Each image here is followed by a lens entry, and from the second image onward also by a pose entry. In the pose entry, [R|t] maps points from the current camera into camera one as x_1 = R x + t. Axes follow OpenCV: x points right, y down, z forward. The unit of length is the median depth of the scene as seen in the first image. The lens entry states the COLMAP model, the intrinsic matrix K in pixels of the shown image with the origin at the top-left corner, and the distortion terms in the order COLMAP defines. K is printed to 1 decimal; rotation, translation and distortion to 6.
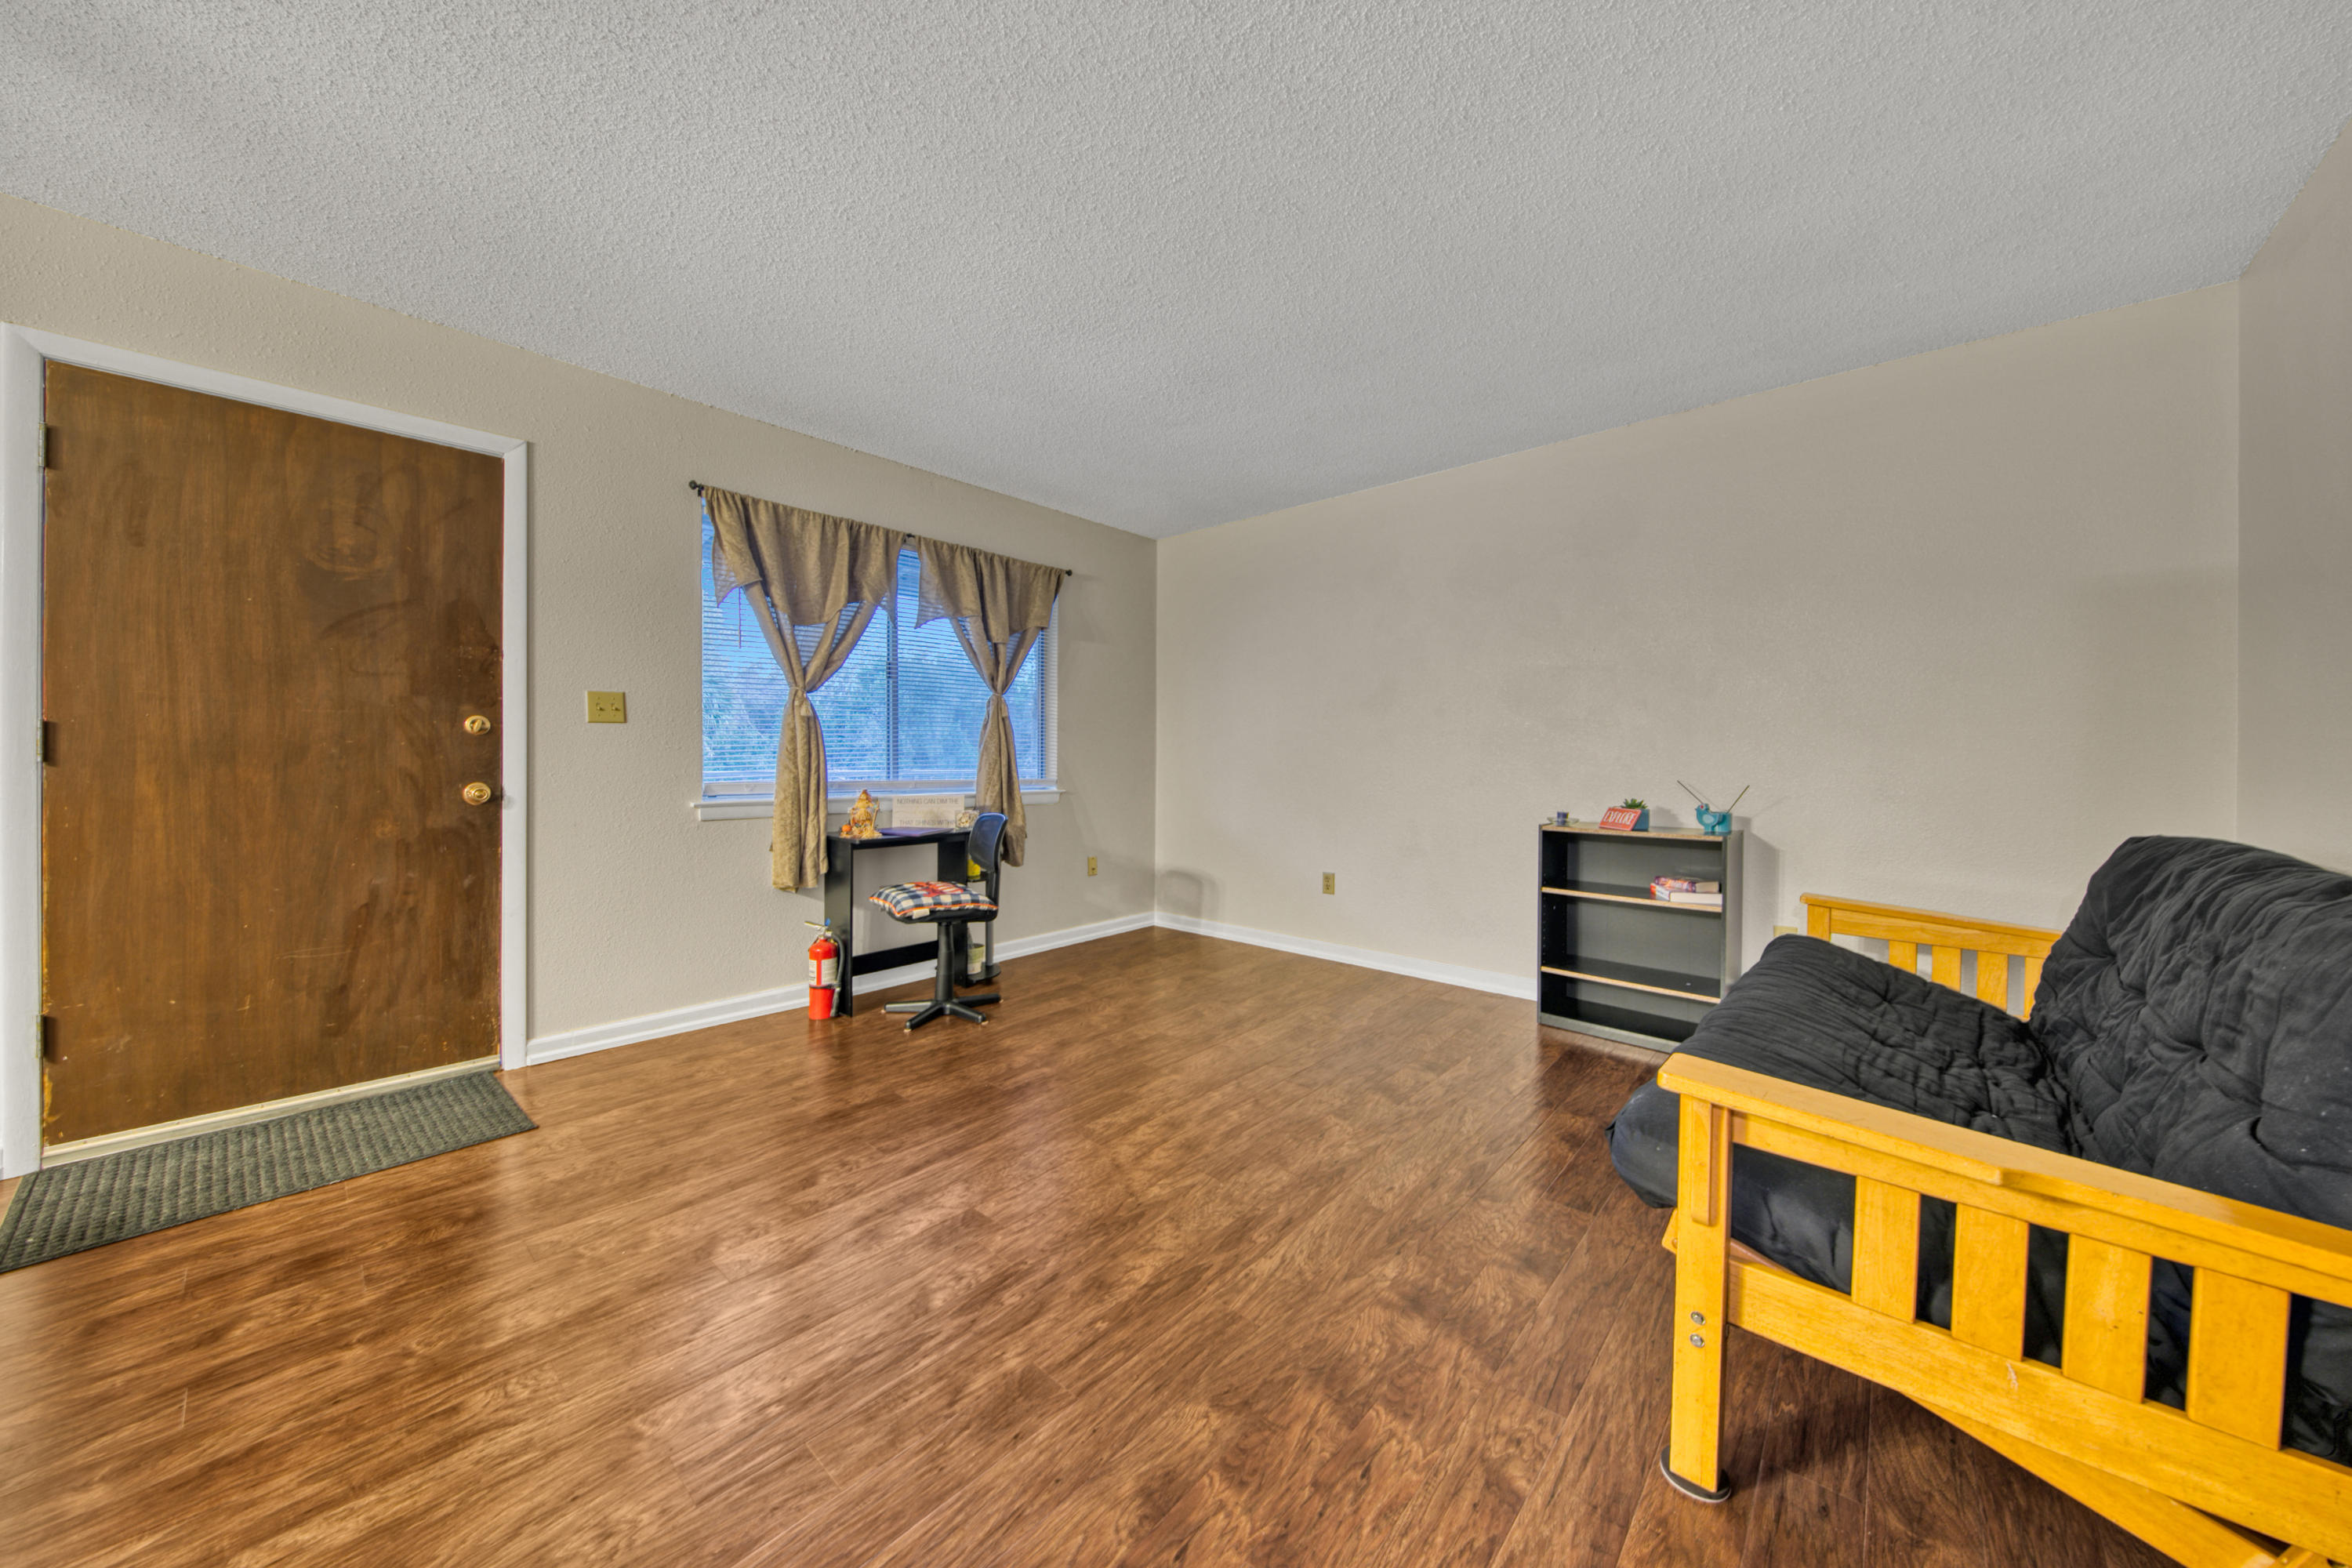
lens RADIAL K [[798.5, 0, 1179.9], [0, 798.5, 772.2], [0, 0, 1]] dist [-0.000540, -0.000165]
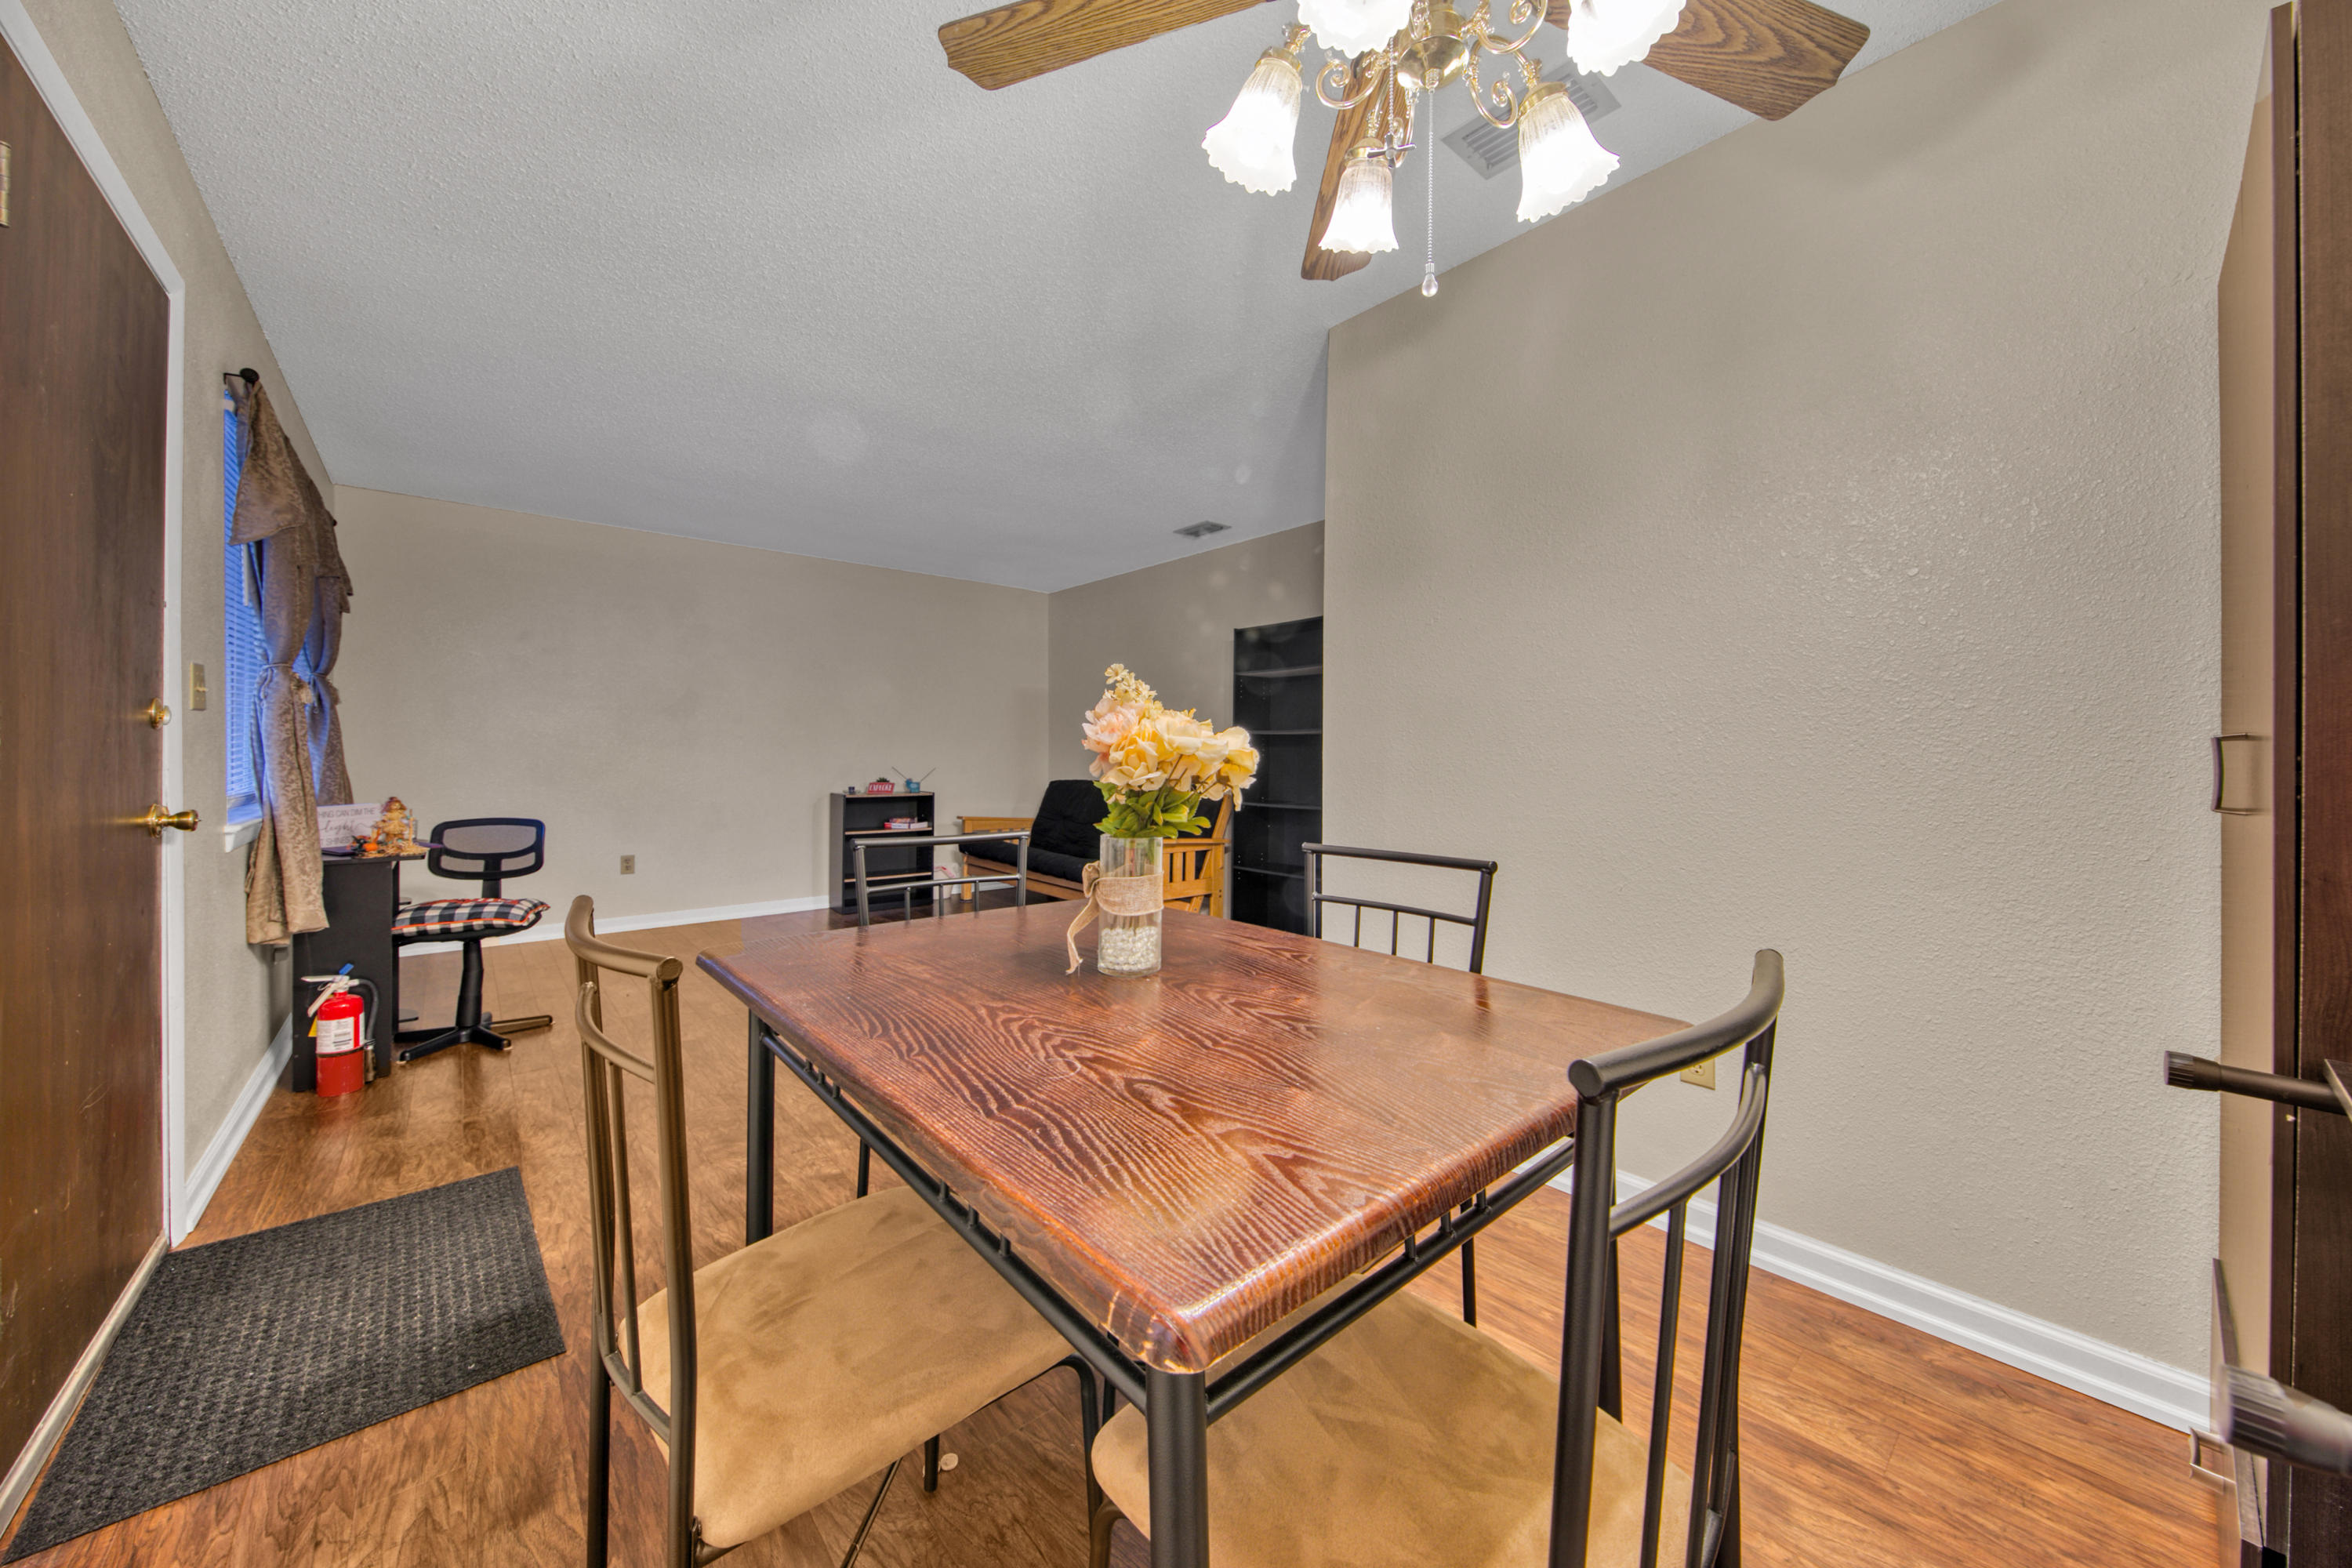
lens RADIAL K [[844.5, 0, 1177.4], [0, 844.5, 763.2], [0, 0, 1]] dist [-0.010984, -0.000012]
pose [[0.132415, -0.015333, 0.991076, -1.726982], [0.017723, 0.999757, 0.013099, -0.012342], [-0.991036, 0.015830, 0.132655, 0.131546]]
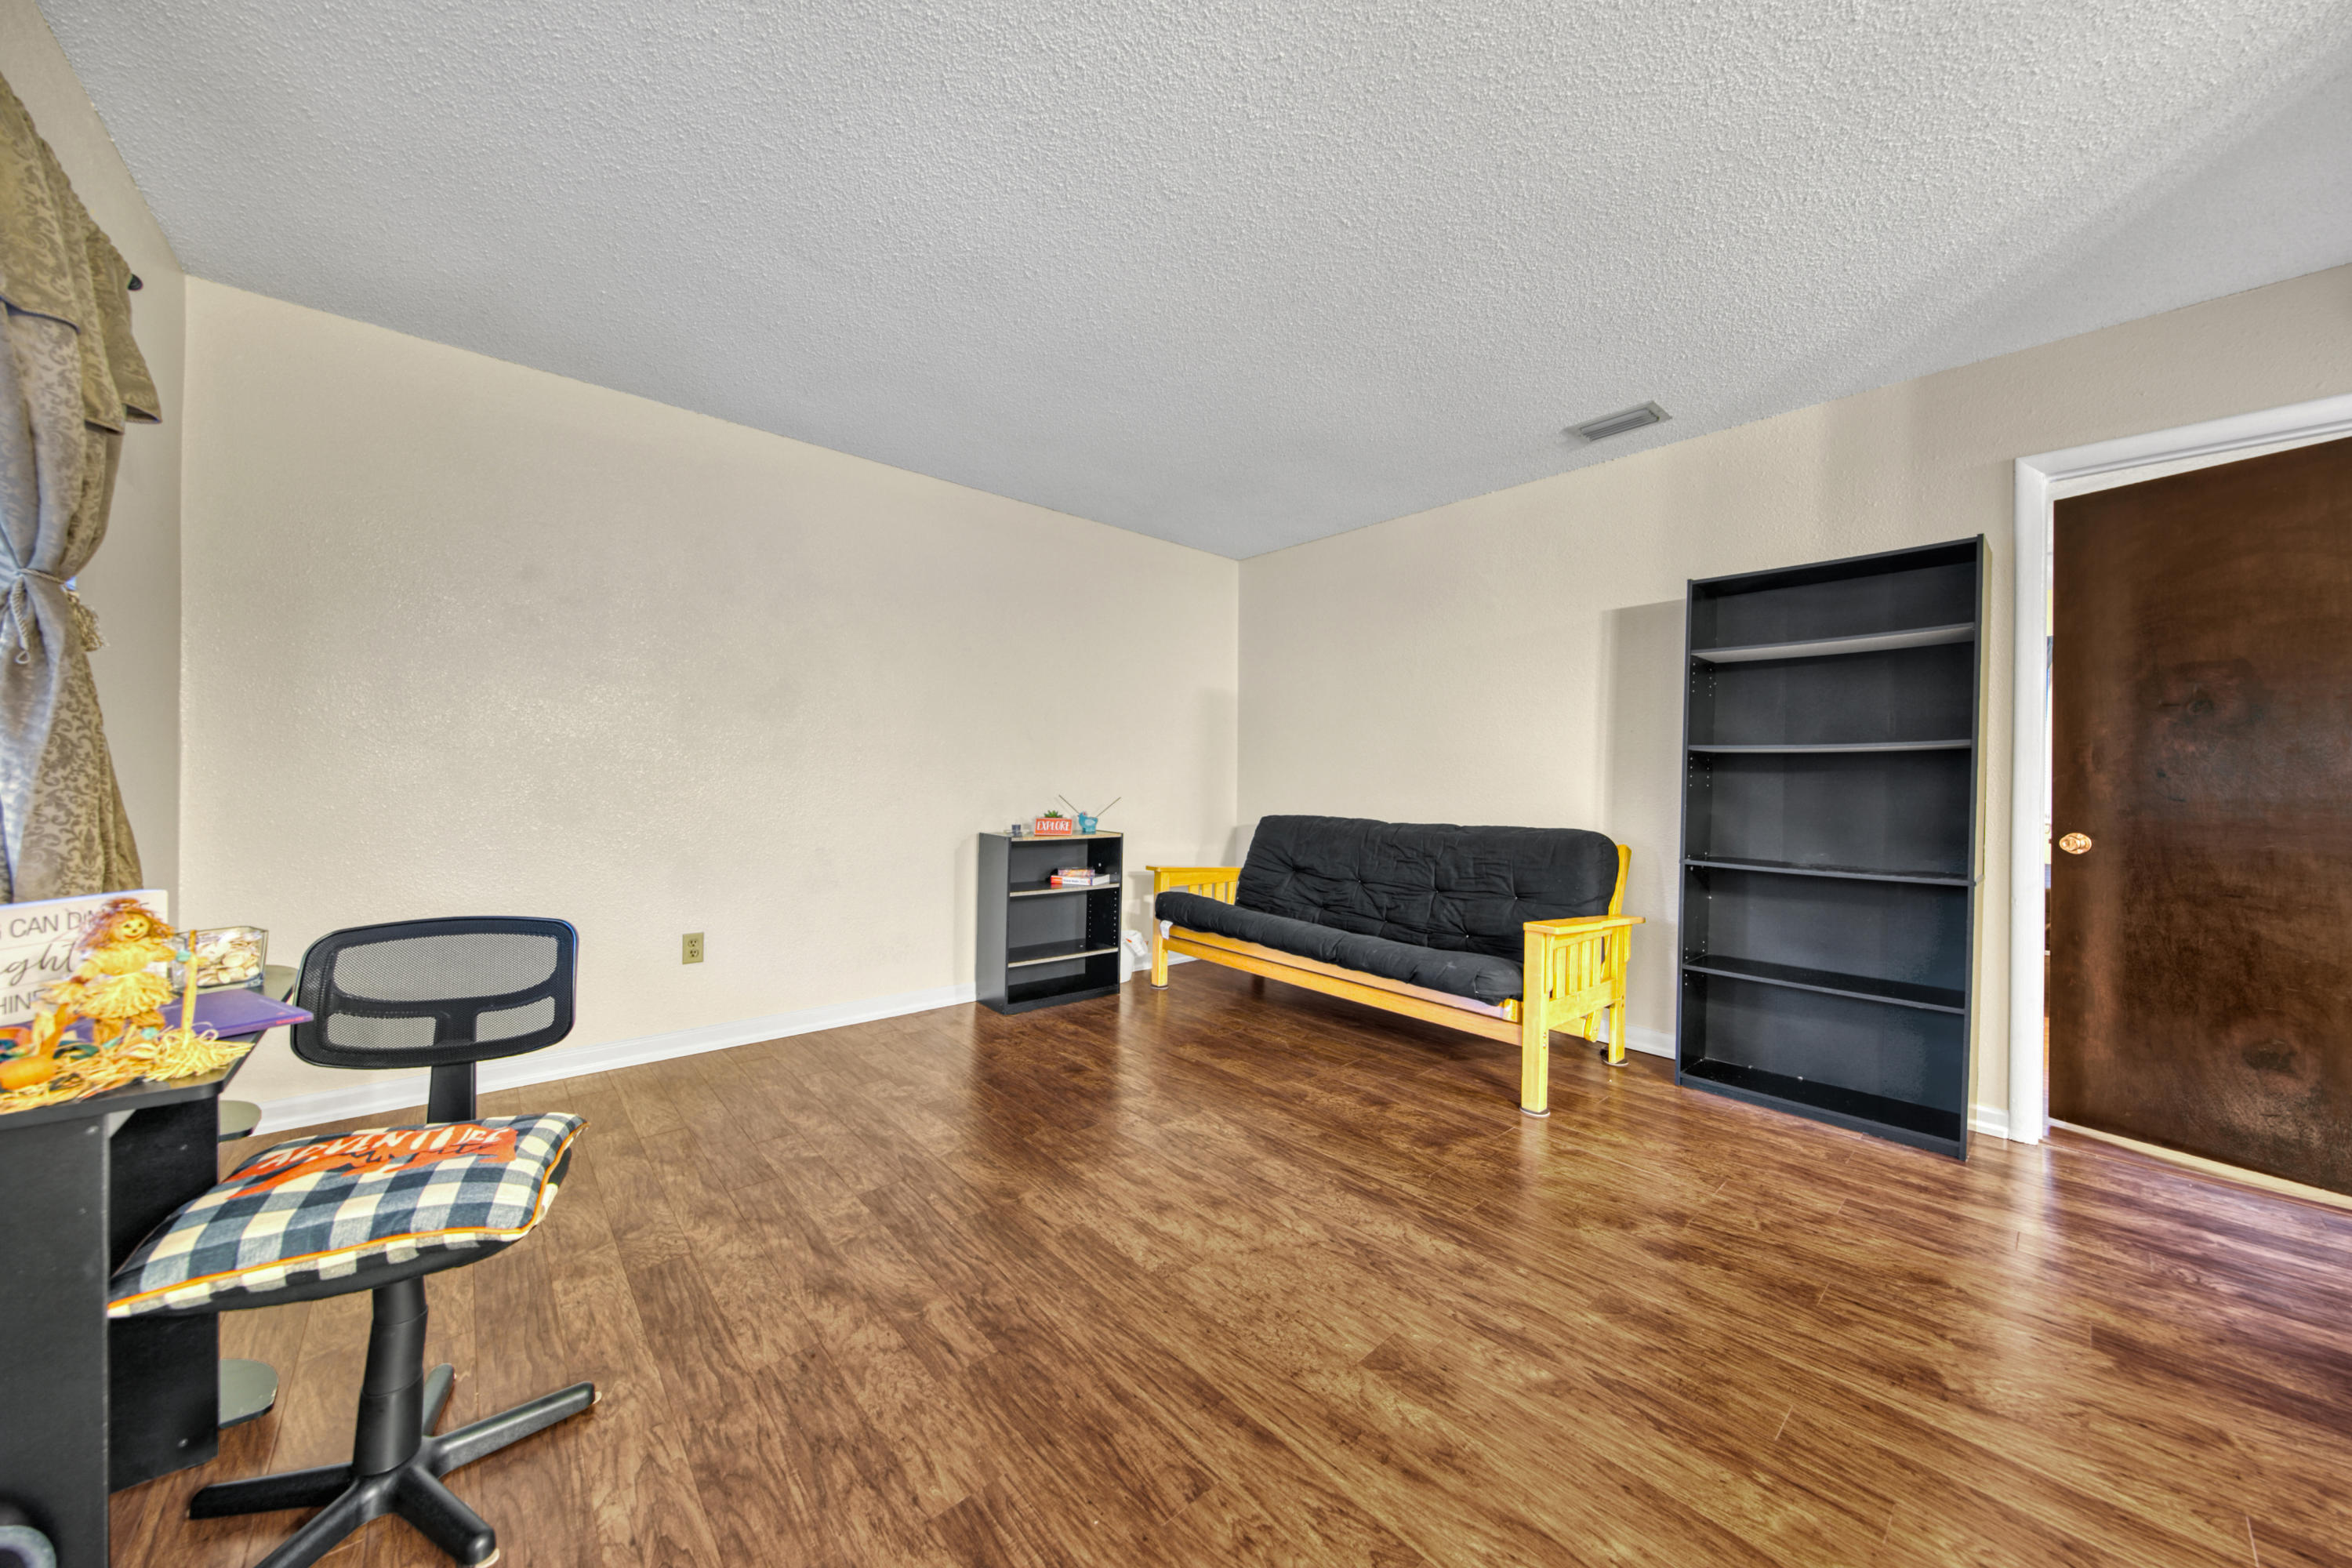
lens RADIAL K [[809.3, 0, 1158.7], [0, 809.3, 798.7], [0, 0, 1]] dist [0.000725, -0.004492]
pose [[0.129827, -0.027219, 0.991163, -0.920220], [0.007812, 0.999620, 0.026428, -0.020233], [-0.991506, 0.004312, 0.129990, 0.956508]]
